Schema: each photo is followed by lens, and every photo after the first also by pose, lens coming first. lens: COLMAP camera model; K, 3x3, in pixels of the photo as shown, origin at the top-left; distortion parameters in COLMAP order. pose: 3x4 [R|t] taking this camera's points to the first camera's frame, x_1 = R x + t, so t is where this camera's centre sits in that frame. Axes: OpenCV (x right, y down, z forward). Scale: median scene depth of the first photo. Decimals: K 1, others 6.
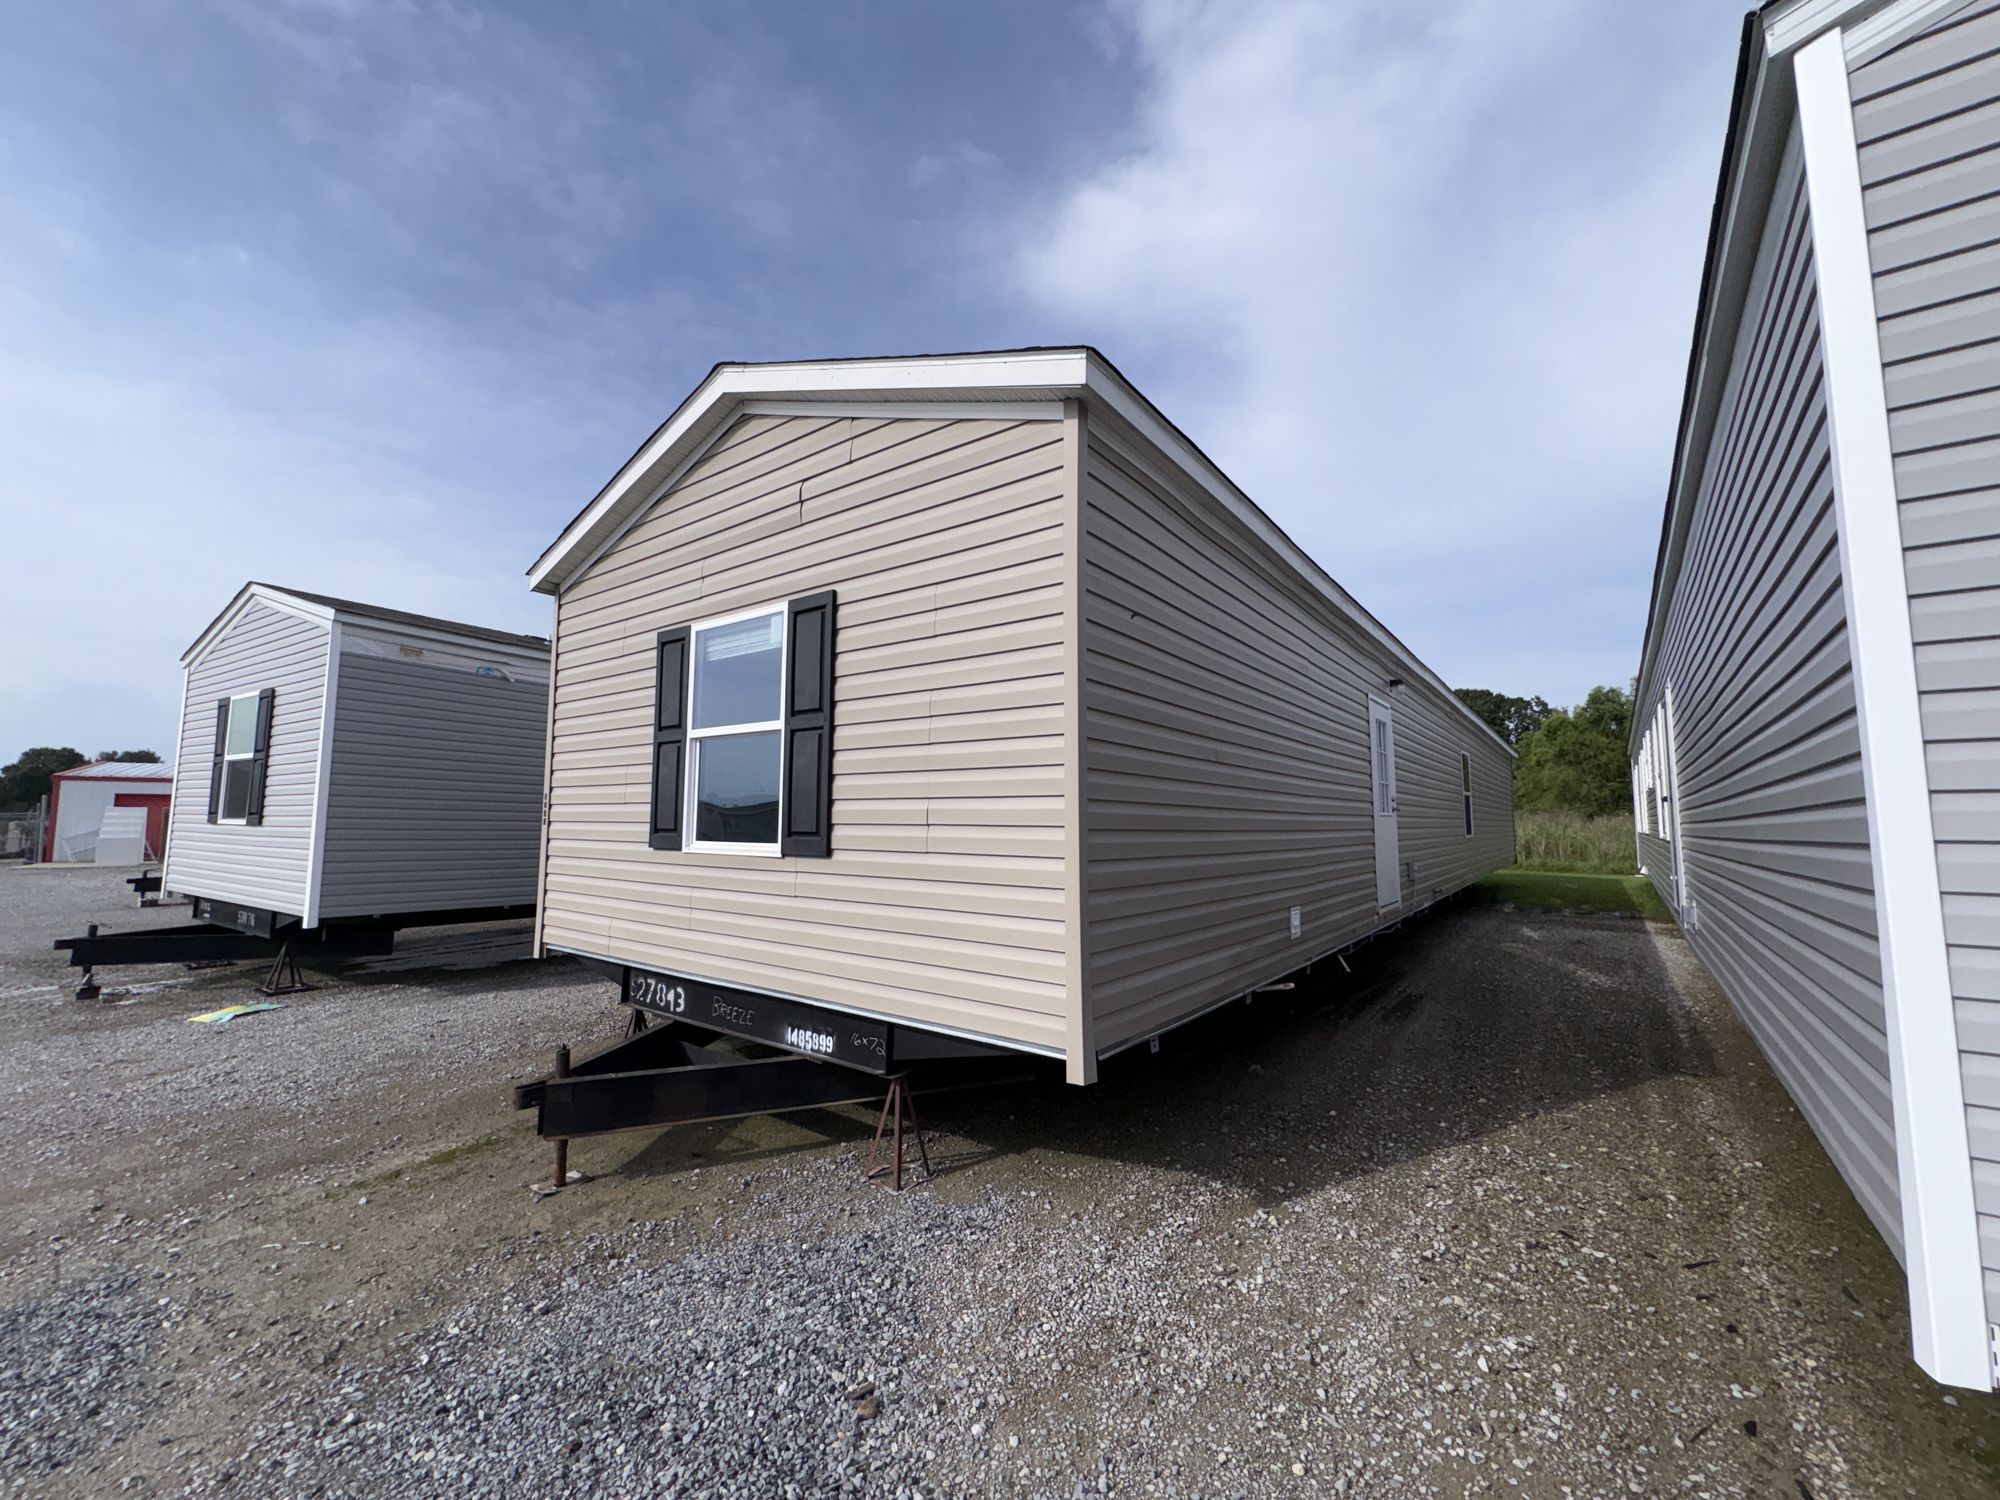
lens RADIAL K [[798.6, 0, 1002.6], [0, 798.6, 750.0], [0, 0, 1]] dist [0.000748, 0.000563]
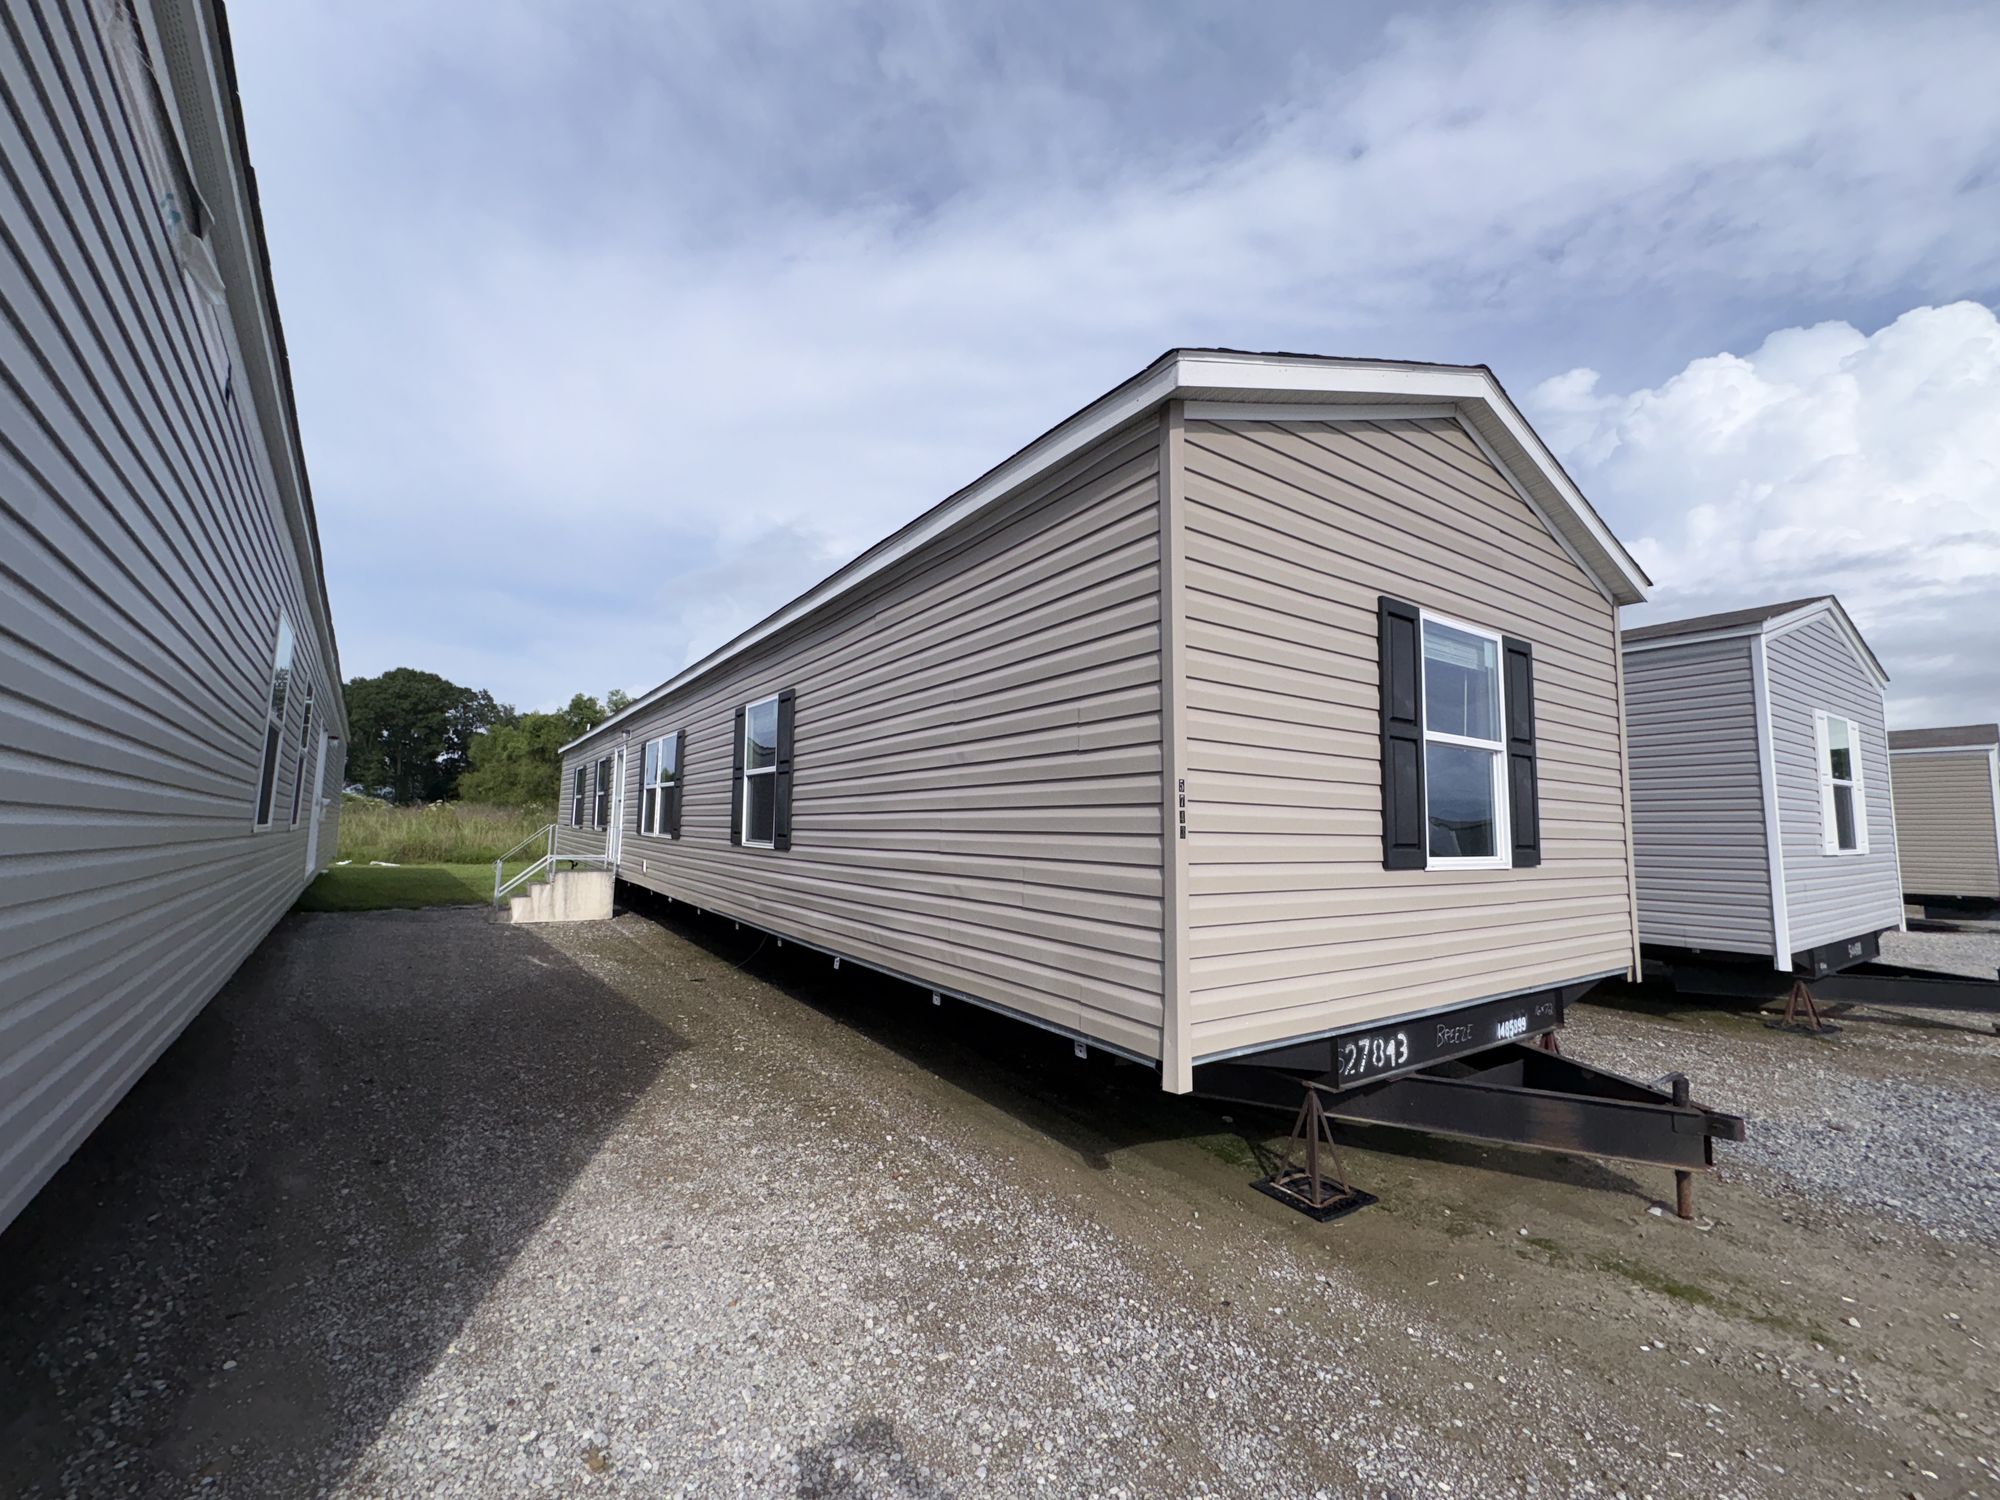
lens RADIAL K [[798.6, 0, 1000.6], [0, 798.6, 748.7], [0, 0, 1]] dist [0.000748, 0.000563]
pose [[0.327937, 0.091360, 0.940272, -1.321051], [-0.099222, 0.993139, -0.061892, 0.092541], [-0.939475, -0.072999, 0.334752, 1.107147]]
